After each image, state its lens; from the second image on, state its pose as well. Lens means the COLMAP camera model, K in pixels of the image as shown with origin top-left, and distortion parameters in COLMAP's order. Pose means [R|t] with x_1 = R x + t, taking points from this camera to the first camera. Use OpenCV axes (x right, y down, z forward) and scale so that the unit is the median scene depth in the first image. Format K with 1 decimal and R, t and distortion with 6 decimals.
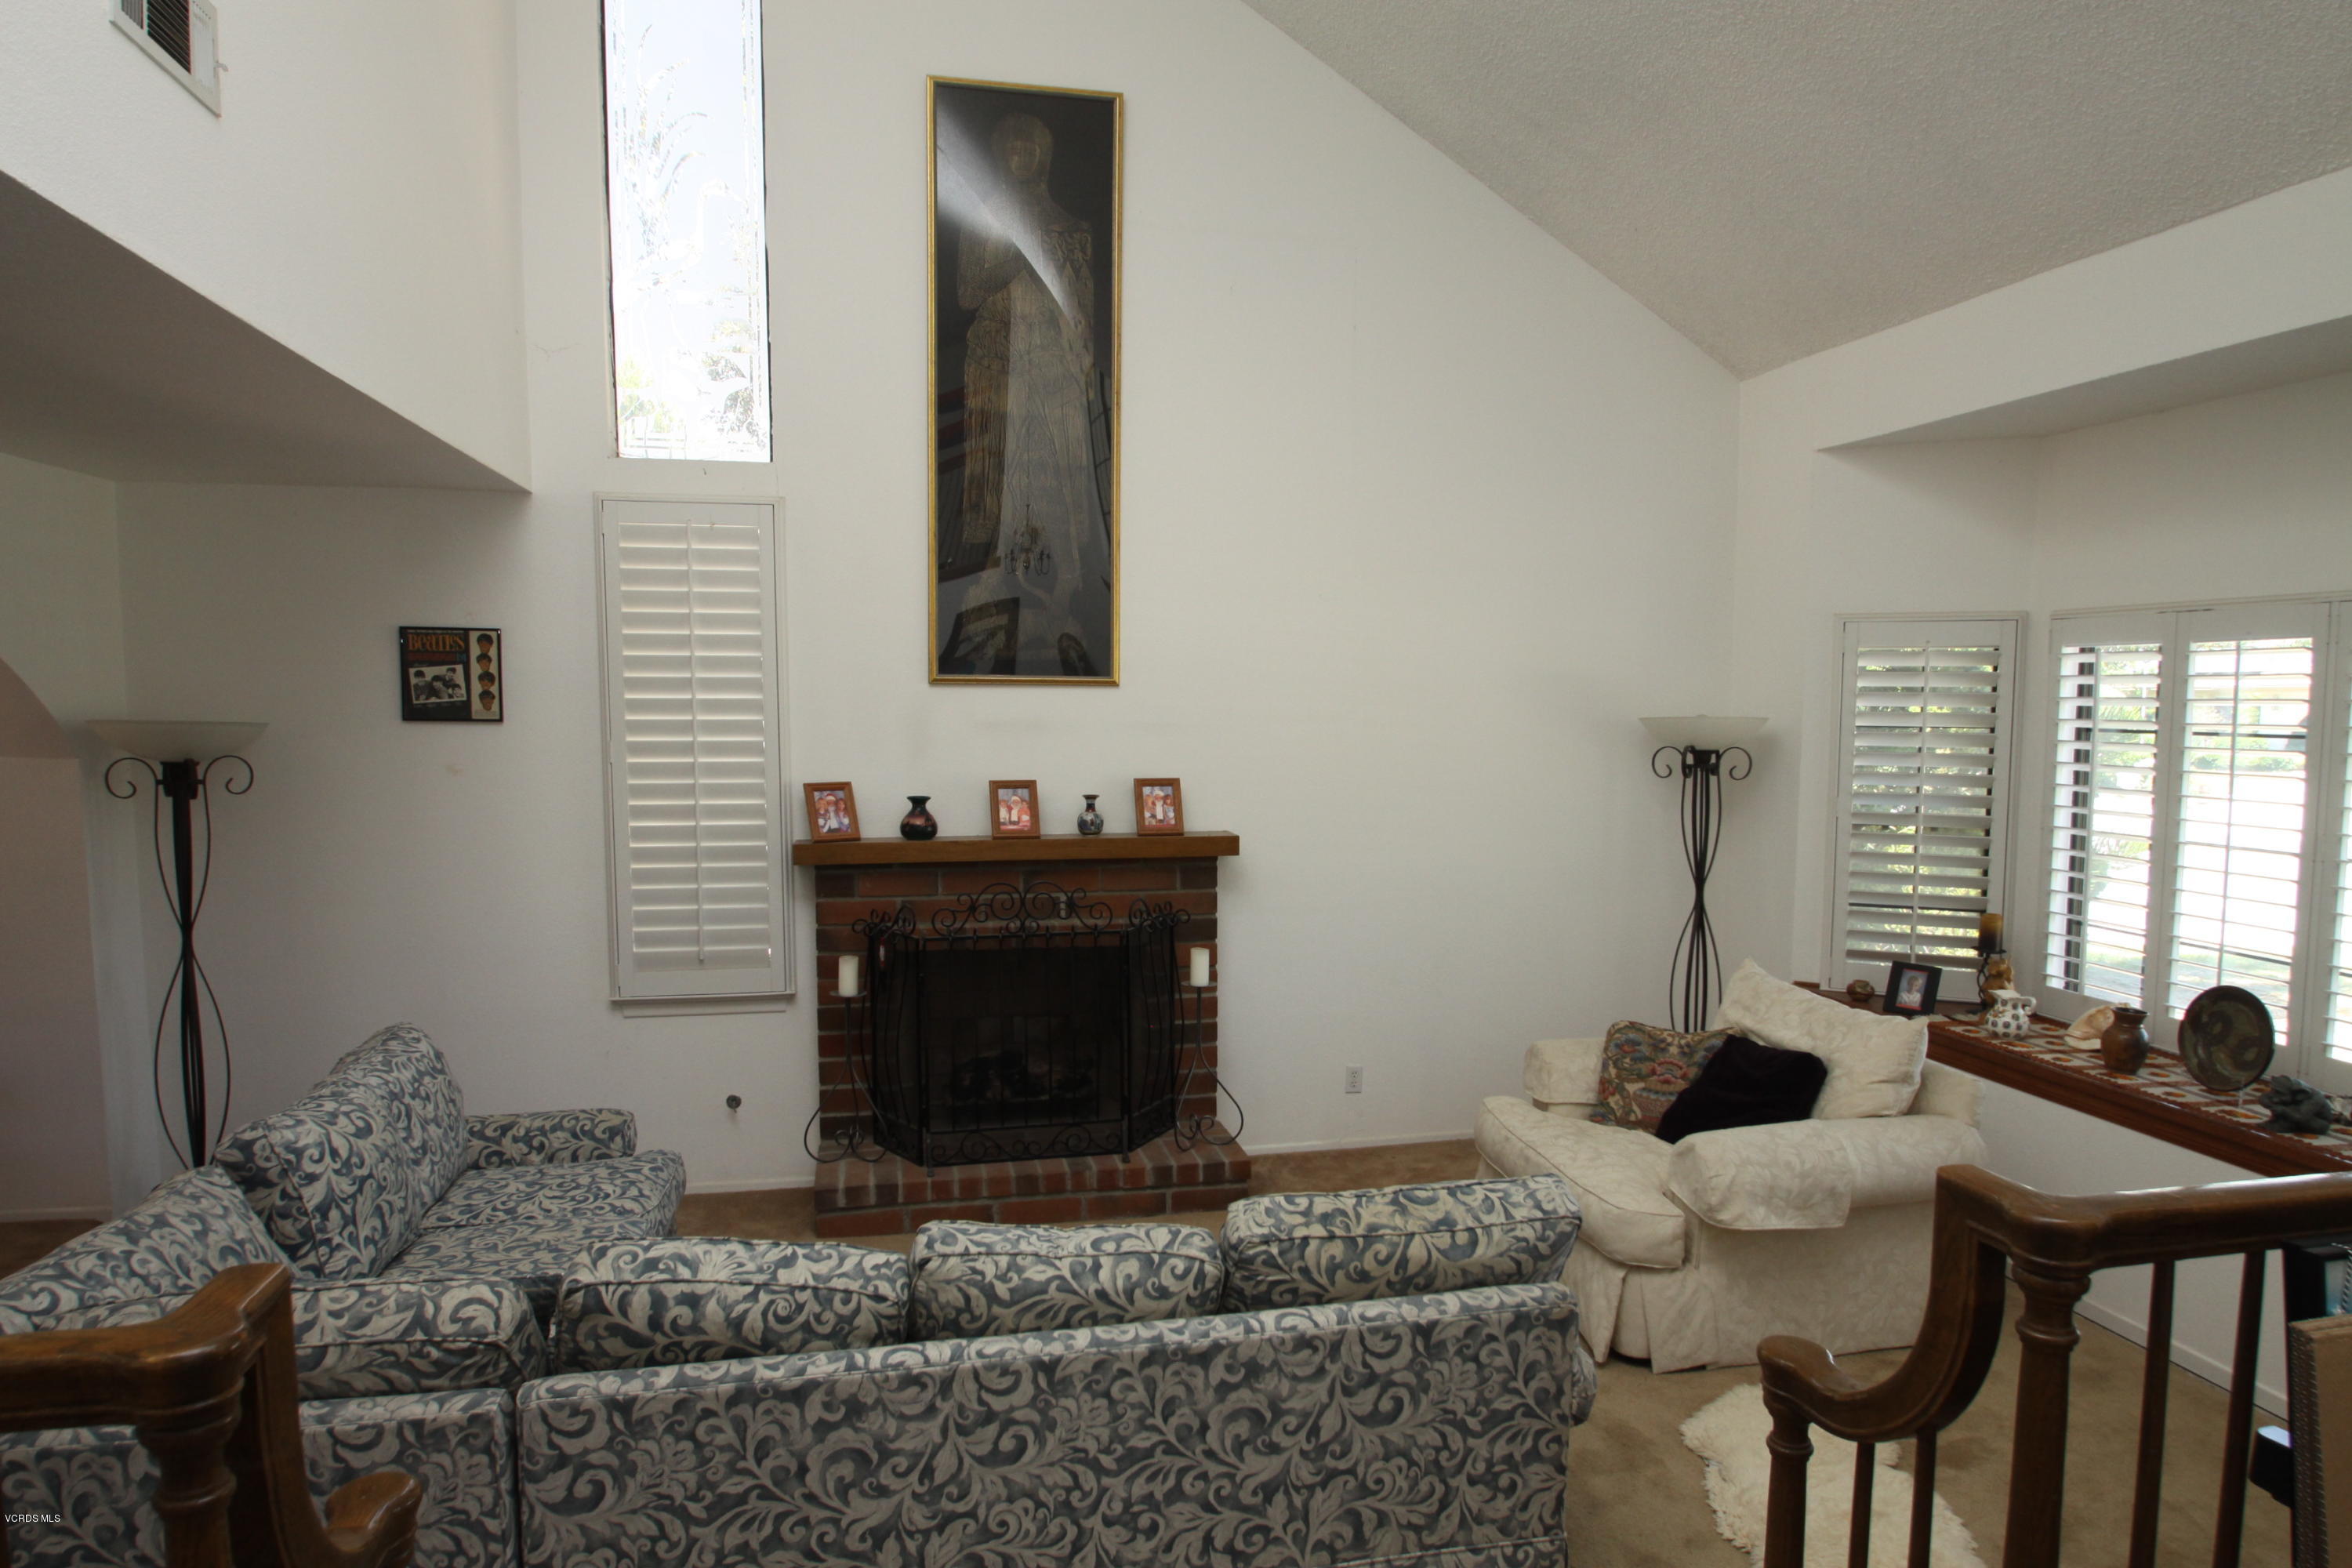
lens RADIAL K [[1387.2, 0, 1179.9], [0, 1387.2, 783.0], [0, 0, 1]] dist [-0.024611, 0.001845]
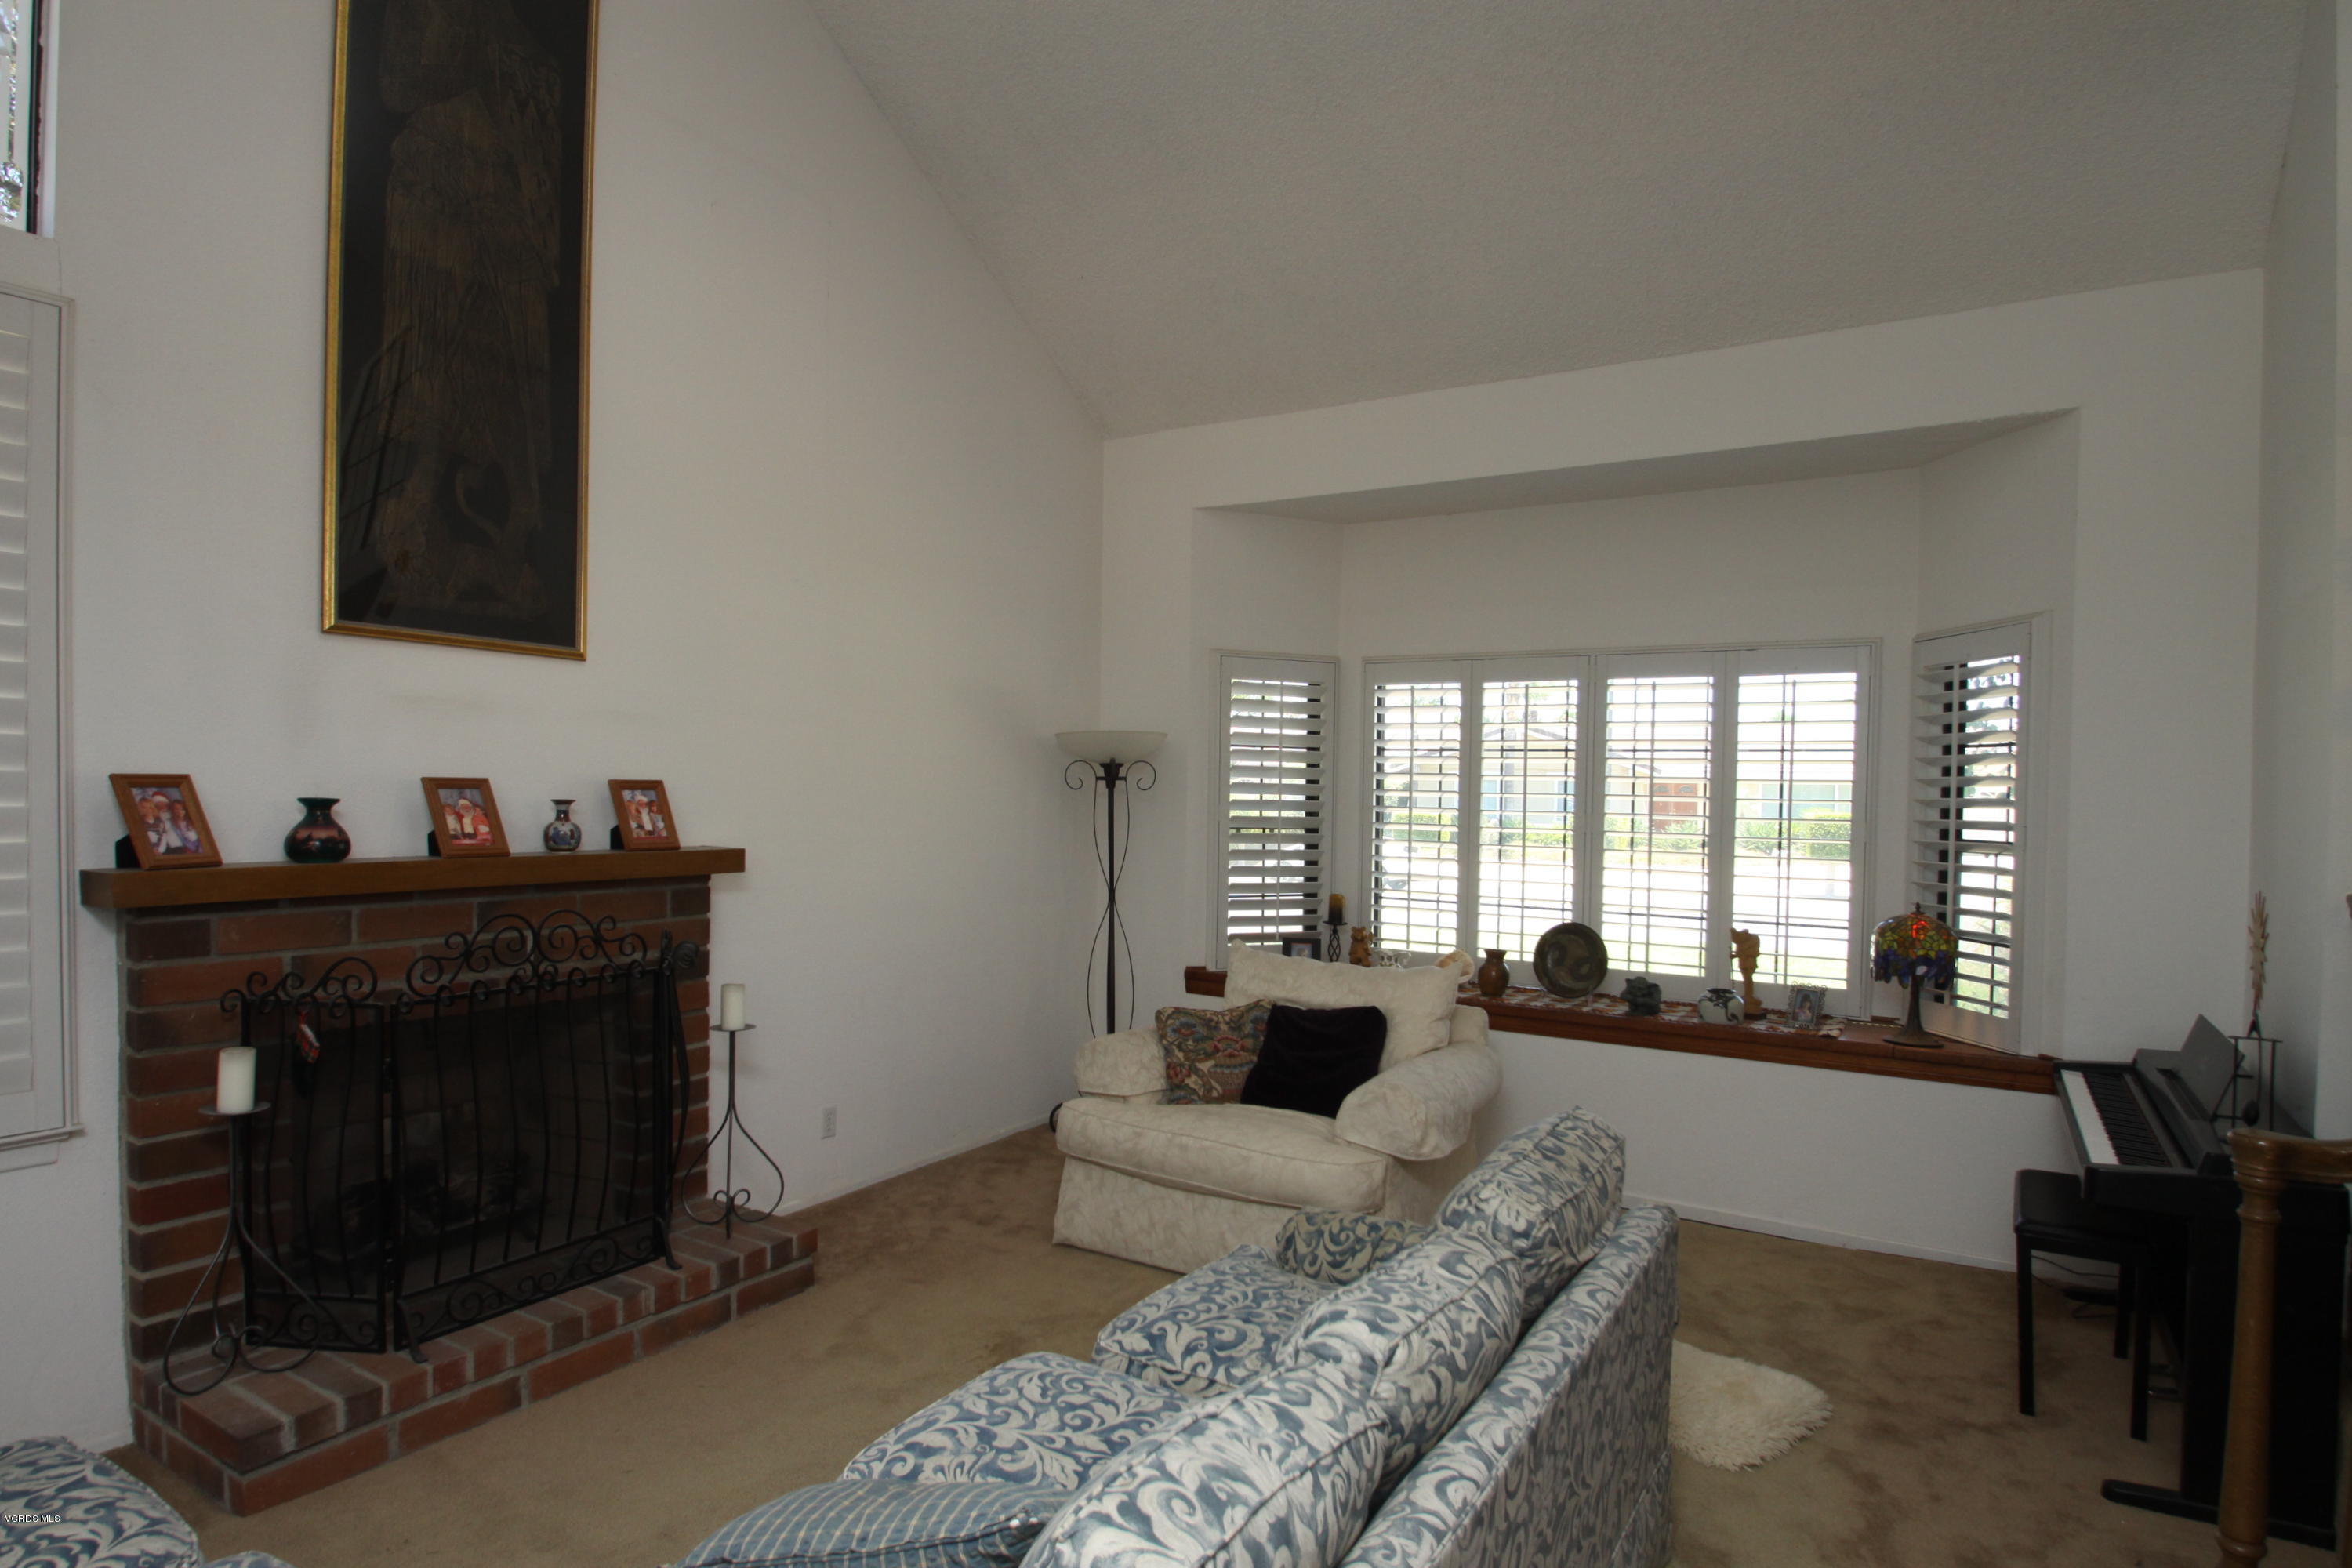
lens RADIAL K [[1264.4, 0, 1186.2], [0, 1264.4, 793.1], [0, 0, 1]] dist [-0.018213, -0.001017]
pose [[0.704104, 0.005806, 0.710073, -0.326657], [0.025688, 0.999104, -0.033641, 0.038845], [-0.709632, 0.041927, 0.703324, 0.284730]]
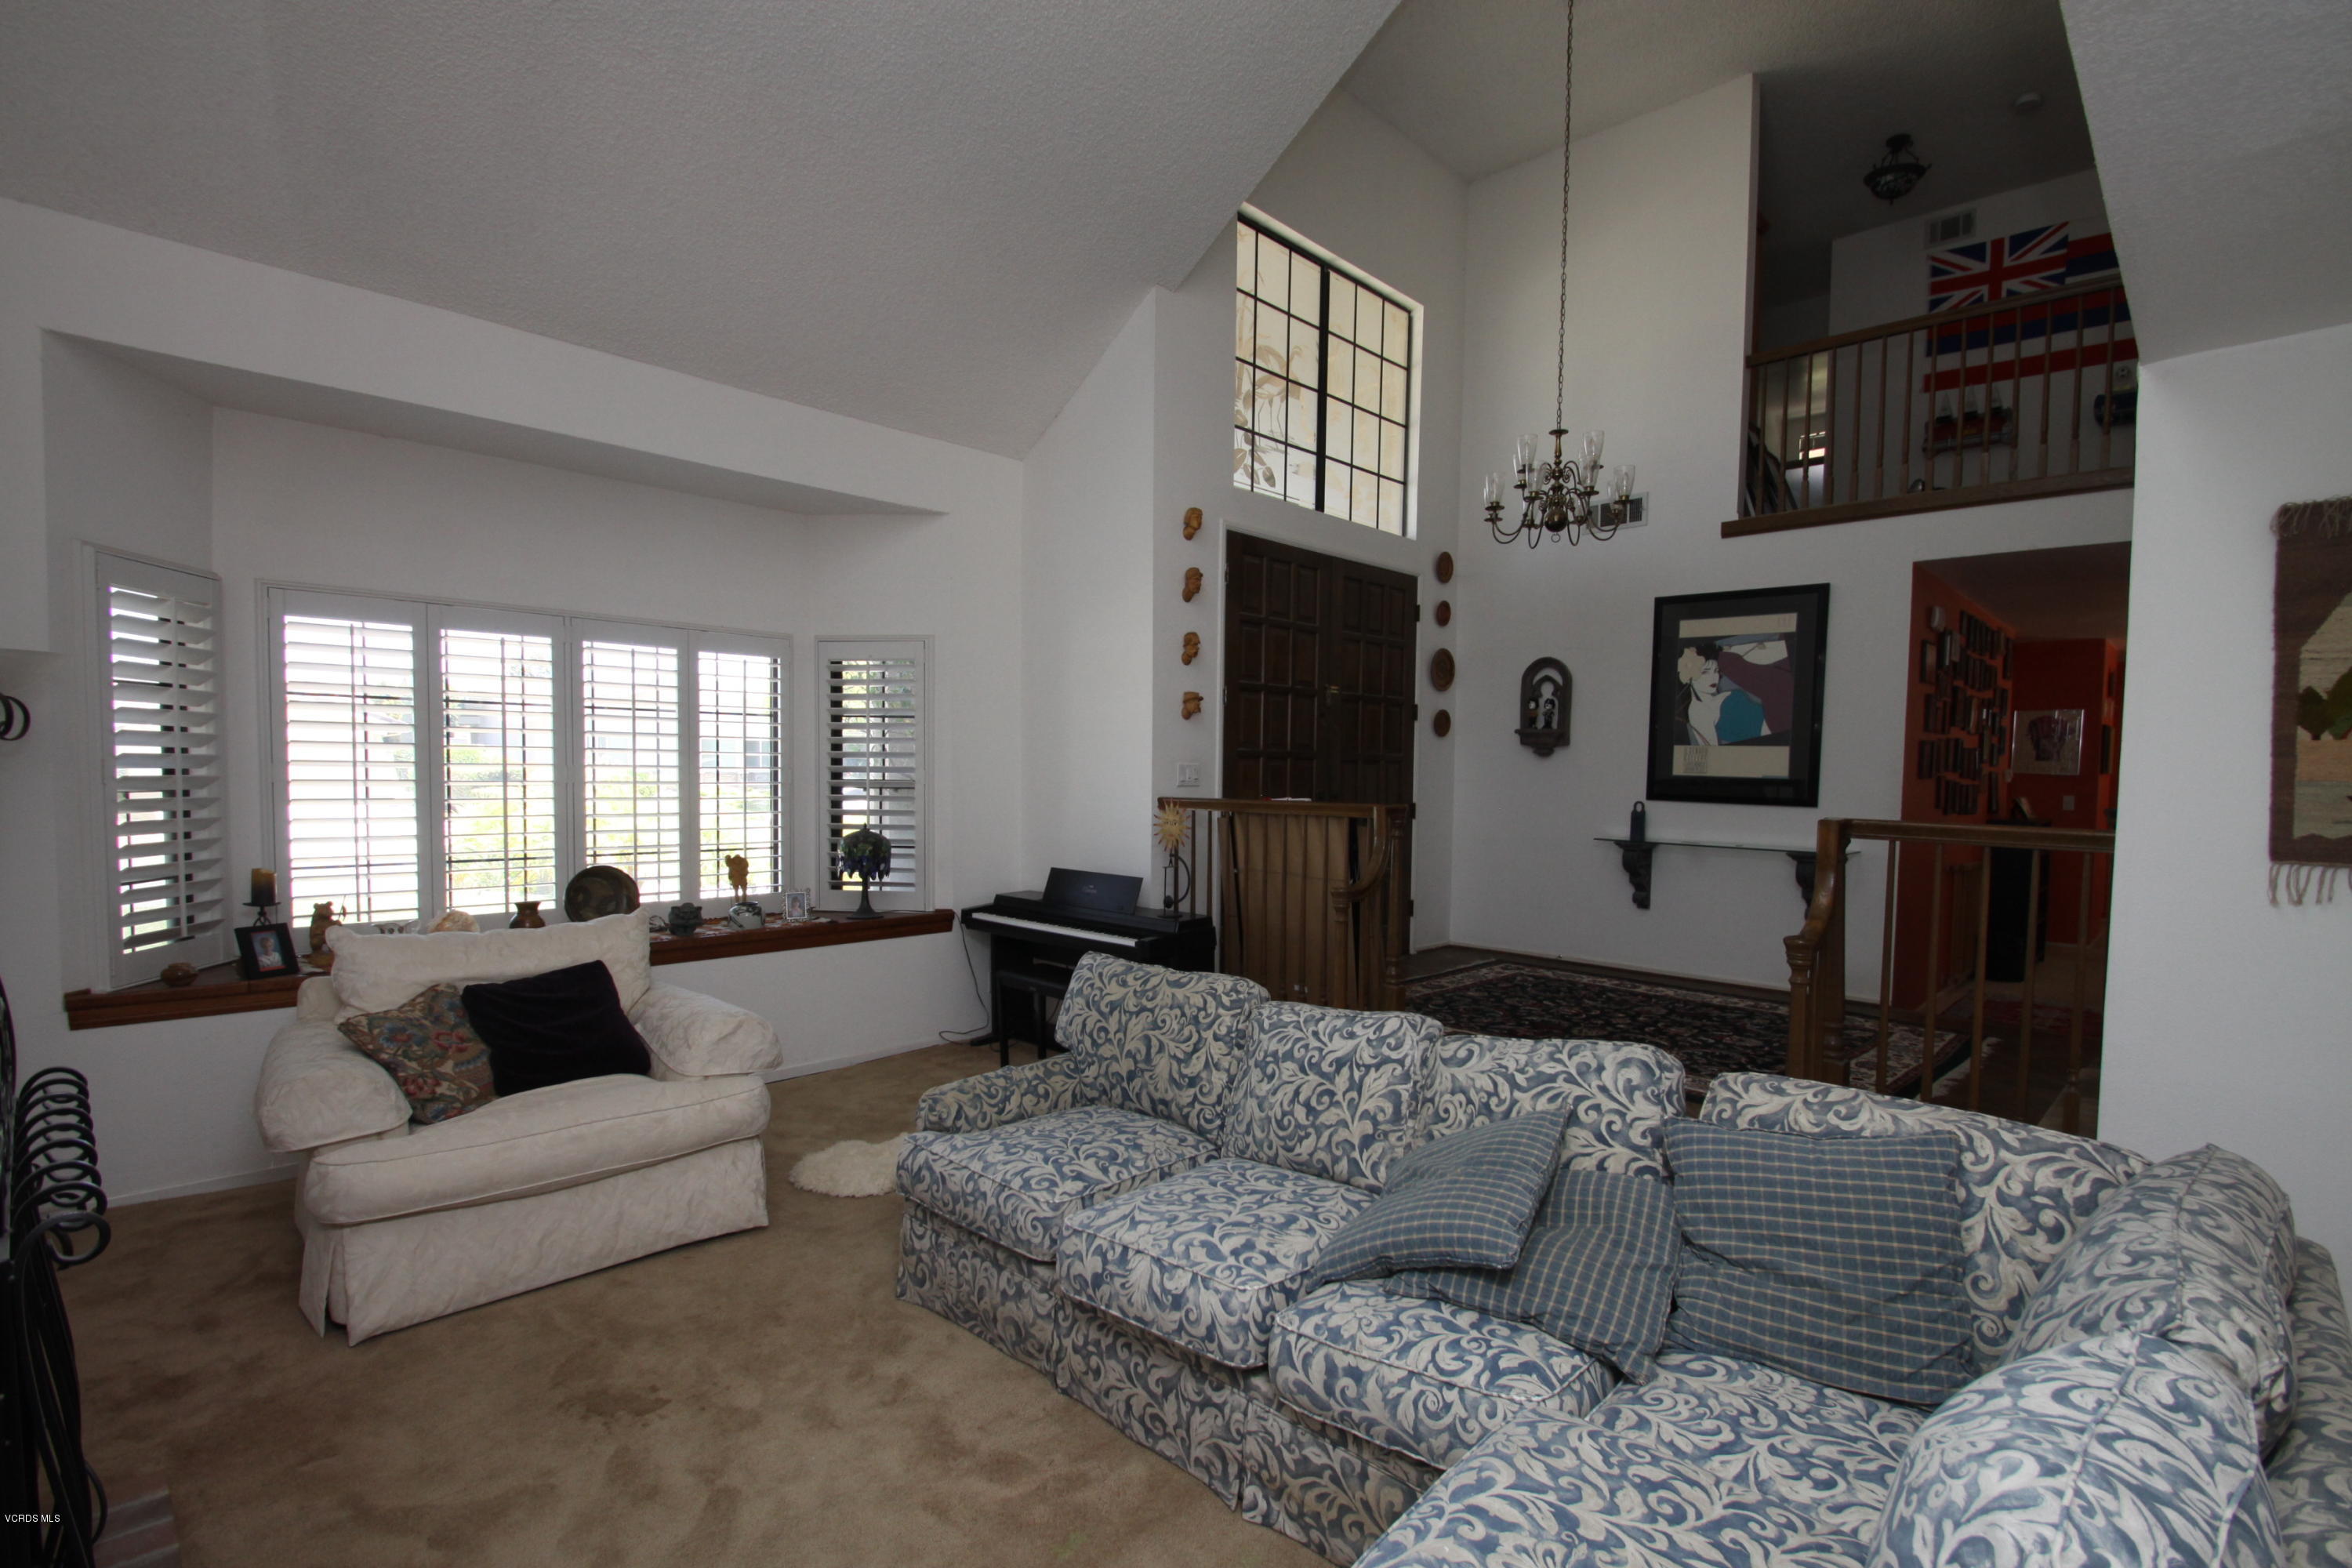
lens RADIAL K [[1094.5, 0, 1188.4], [0, 1094.5, 805.9], [0, 0, 1]] dist [0.010042, -0.015262]
pose [[-0.550097, -0.050412, 0.833578, -0.467969], [0.024232, 0.996792, 0.076274, 0.003882], [-0.834749, 0.062157, -0.547111, 0.863647]]
